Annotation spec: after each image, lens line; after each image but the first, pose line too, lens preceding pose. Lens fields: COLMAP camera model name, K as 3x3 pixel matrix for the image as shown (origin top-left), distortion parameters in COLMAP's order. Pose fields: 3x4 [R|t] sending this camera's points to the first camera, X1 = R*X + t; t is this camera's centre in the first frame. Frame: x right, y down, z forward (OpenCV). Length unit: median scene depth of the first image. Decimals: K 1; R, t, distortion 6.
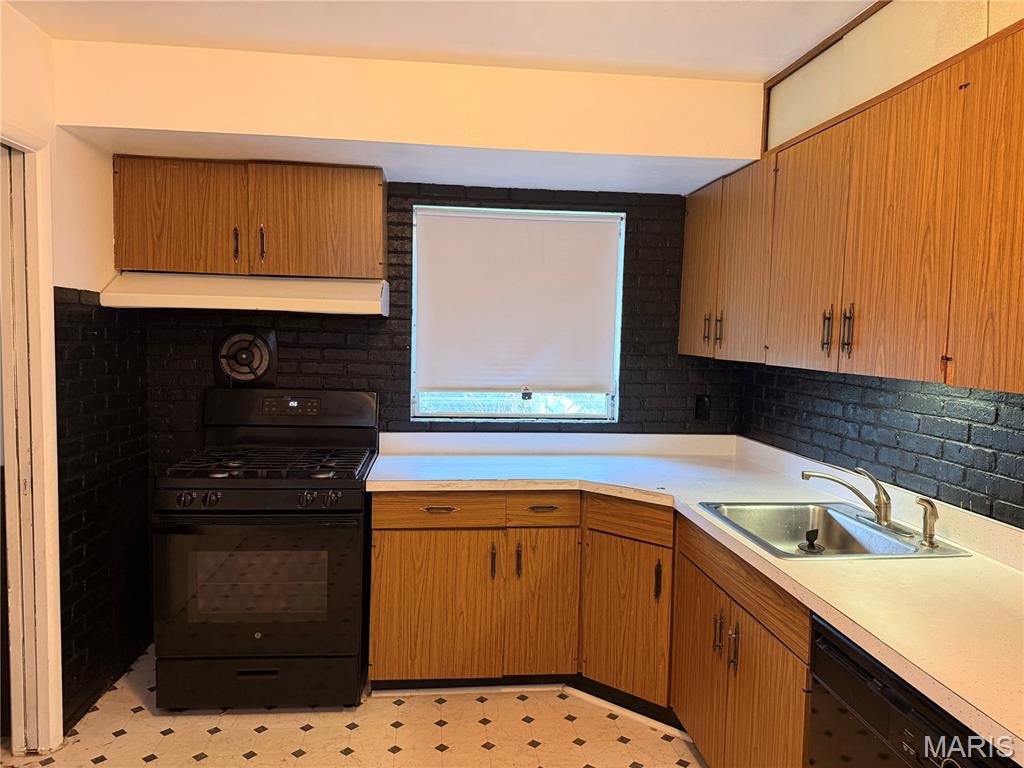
lens RADIAL K [[721.7, 0, 512.0], [0, 721.7, 384.0], [0, 0, 1]] dist [0.094141, -0.142093]
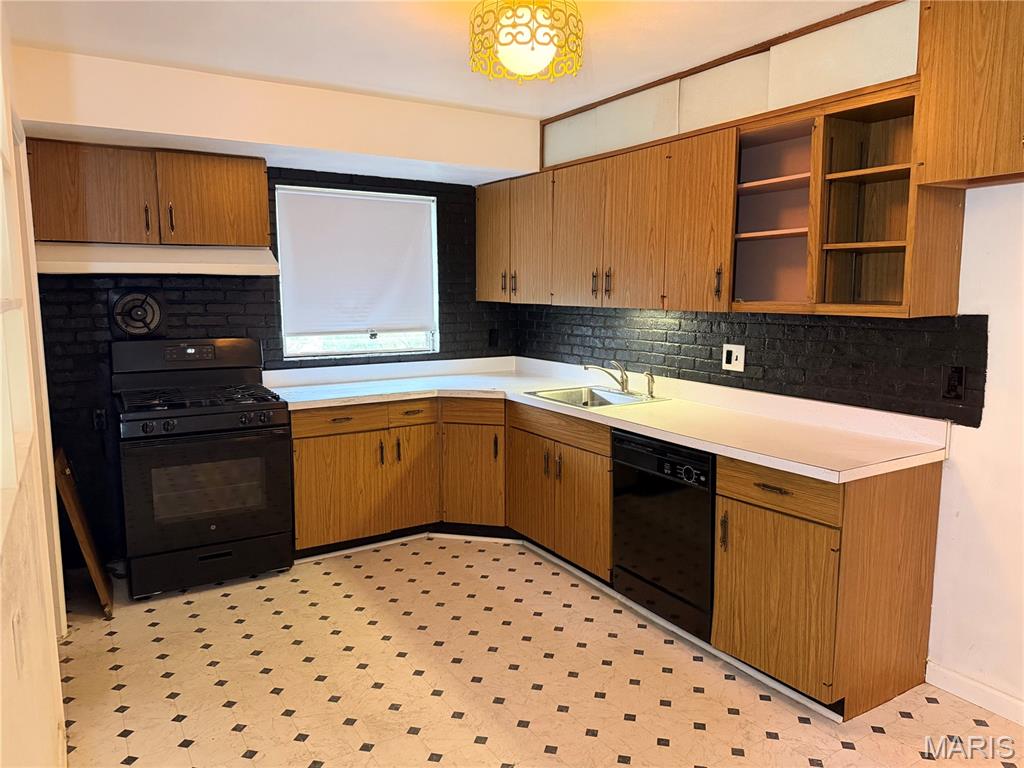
lens RADIAL K [[727.3, 0, 512.0], [0, 727.3, 384.0], [0, 0, 1]] dist [0.175229, -0.204542]
pose [[0.905513, -0.081600, 0.416398, -0.377076], [0.053220, 0.995426, 0.079337, 0.013023], [-0.420967, -0.049680, 0.905714, -0.387279]]
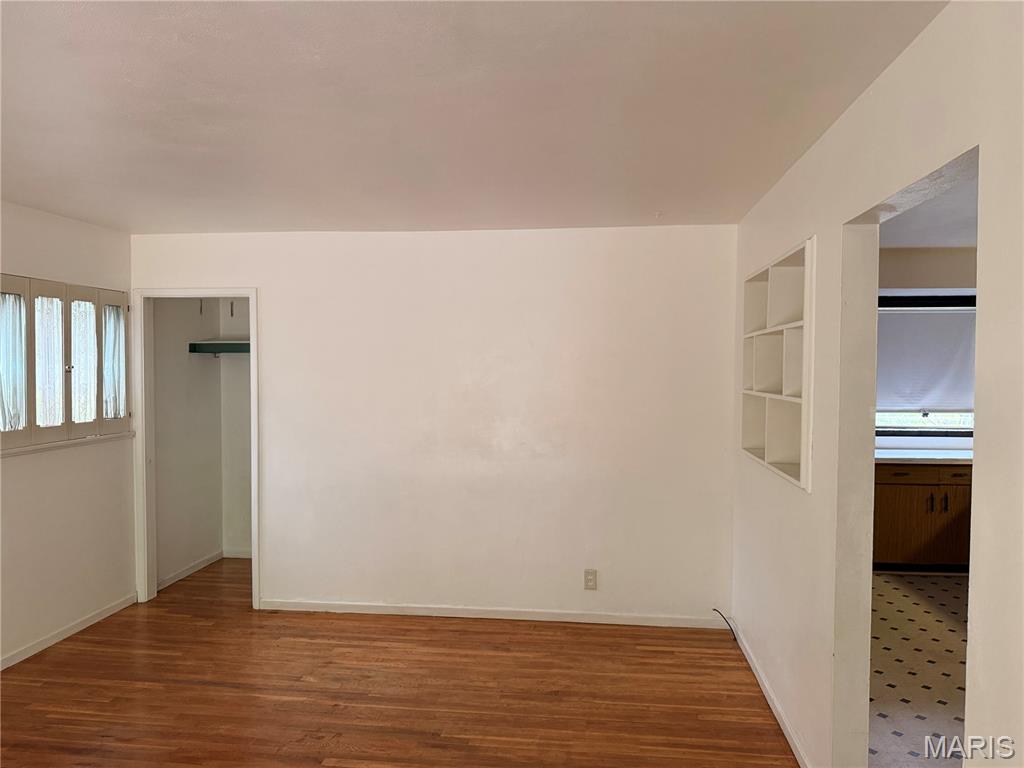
lens RADIAL K [[721.7, 0, 512.0], [0, 721.7, 384.0], [0, 0, 1]] dist [0.094141, -0.142093]
pose [[0.975538, -0.010622, -0.219572, -0.658601], [0.000492, 0.998935, -0.046135, 0.027245], [0.219828, 0.044898, 0.974505, -1.078708]]
